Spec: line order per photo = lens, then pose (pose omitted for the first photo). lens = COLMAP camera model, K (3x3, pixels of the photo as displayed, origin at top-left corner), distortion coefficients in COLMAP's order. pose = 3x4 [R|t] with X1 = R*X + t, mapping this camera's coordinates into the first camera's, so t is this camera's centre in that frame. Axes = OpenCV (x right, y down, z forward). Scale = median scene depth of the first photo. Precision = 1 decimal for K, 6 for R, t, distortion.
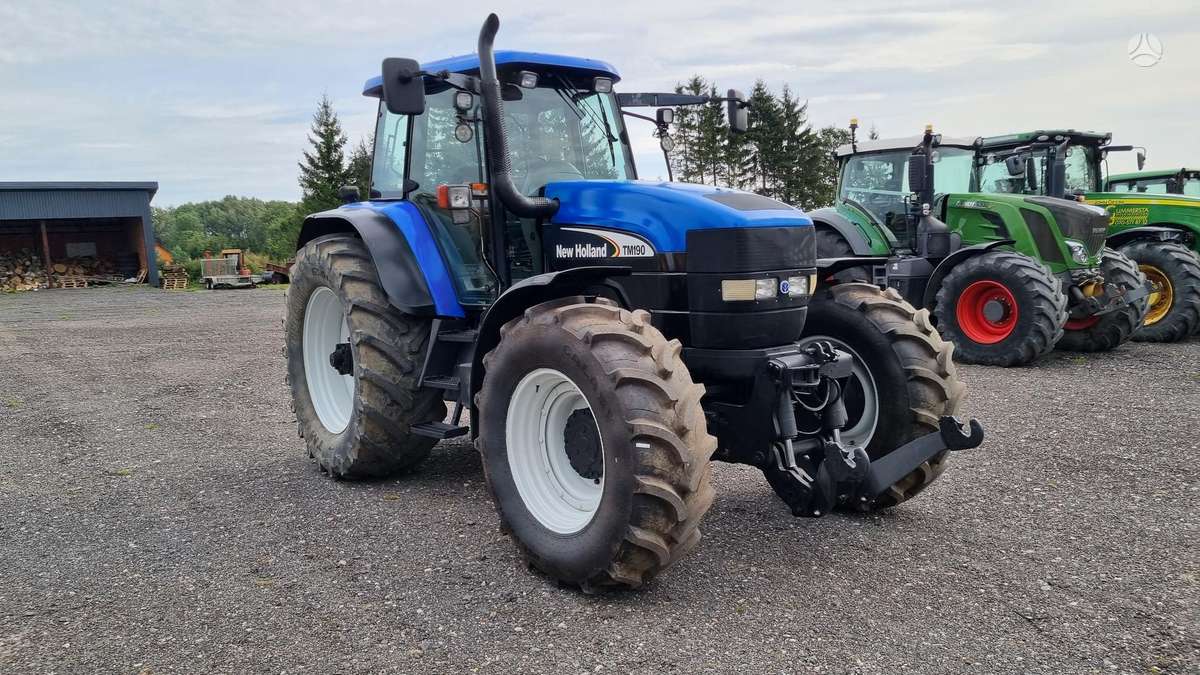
lens RADIAL K [[890.2, 0, 592.5], [0, 890.2, 359.3], [0, 0, 1]] dist [0.060864, -0.032751]
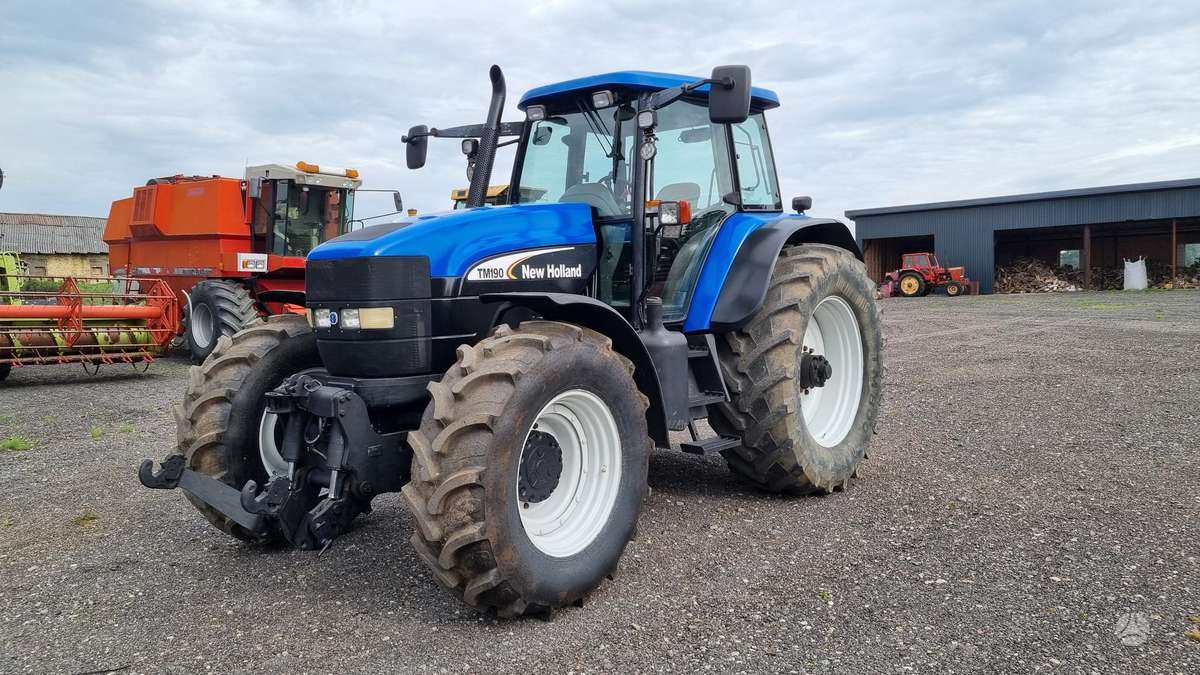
lens RADIAL K [[892.2, 0, 592.5], [0, 892.2, 343.6], [0, 0, 1]] dist [0.053347, -0.030673]
pose [[0.261045, 0.100122, -0.960120, 0.984468], [-0.107934, 0.991397, 0.074037, -0.123247], [0.959274, 0.084302, 0.269606, 0.781958]]
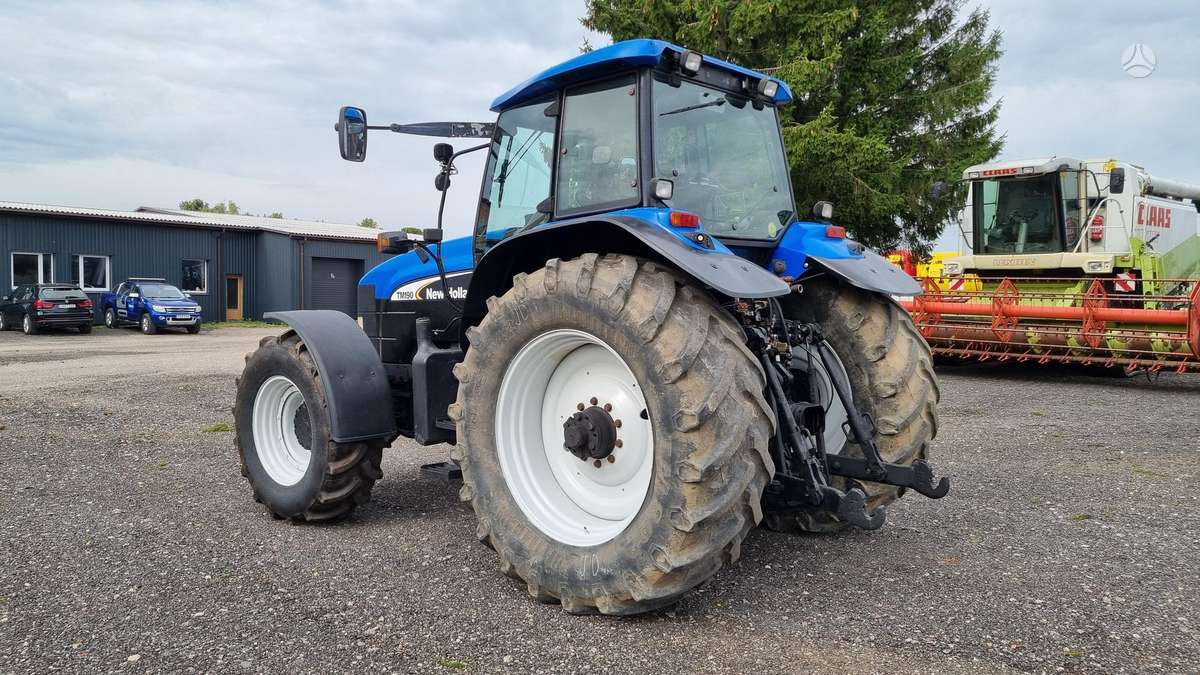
lens RADIAL K [[892.2, 0, 585.0], [0, 892.2, 343.7], [0, 0, 1]] dist [0.053347, -0.030673]
pose [[-0.978138, 0.060298, -0.199022, 0.144423], [0.025007, 0.984201, 0.175281, -0.251923], [0.206446, 0.166472, -0.964192, 2.089034]]
